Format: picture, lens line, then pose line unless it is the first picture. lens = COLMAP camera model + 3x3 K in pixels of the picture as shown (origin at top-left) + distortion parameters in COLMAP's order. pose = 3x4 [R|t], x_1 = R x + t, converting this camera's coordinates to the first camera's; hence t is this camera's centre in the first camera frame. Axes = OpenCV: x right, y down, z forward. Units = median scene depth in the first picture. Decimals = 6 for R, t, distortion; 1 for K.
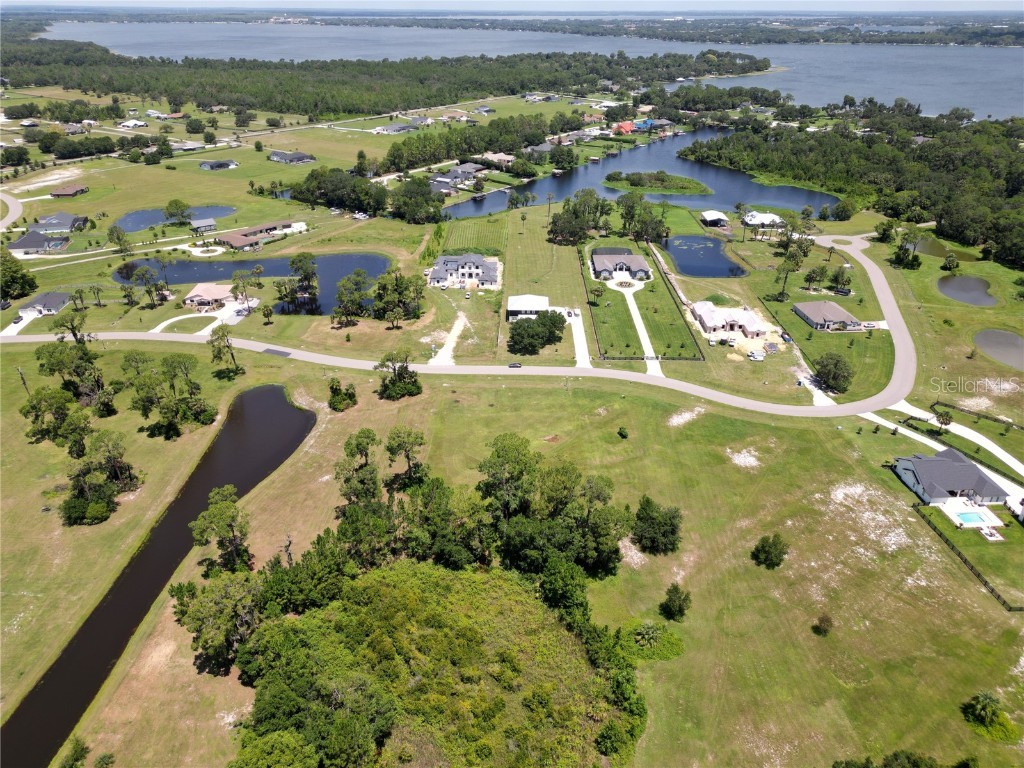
lens RADIAL K [[716.4, 0, 510.6], [0, 716.4, 380.5], [0, 0, 1]] dist [0.058898, -0.049574]
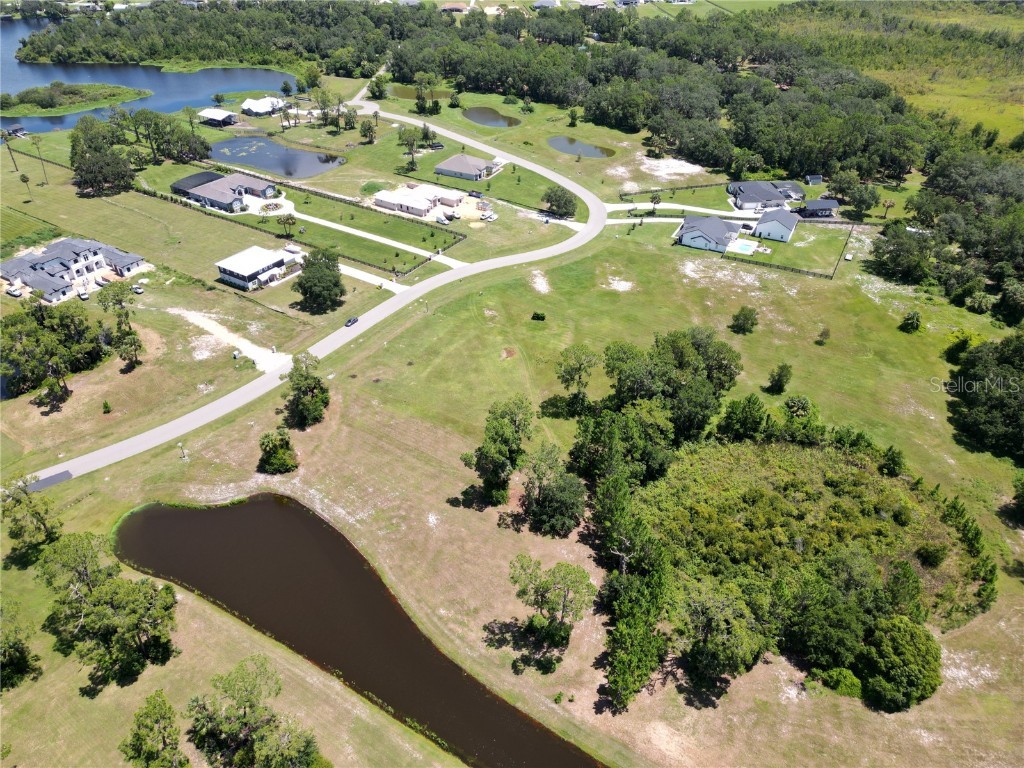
lens RADIAL K [[716.4, 0, 513.6], [0, 716.4, 390.7], [0, 0, 1]] dist [0.058898, -0.049574]
pose [[0.523266, -0.507245, 0.684759, -0.556576], [0.391372, 0.856838, 0.335644, -0.173918], [-0.756981, 0.092365, 0.646875, 0.346482]]
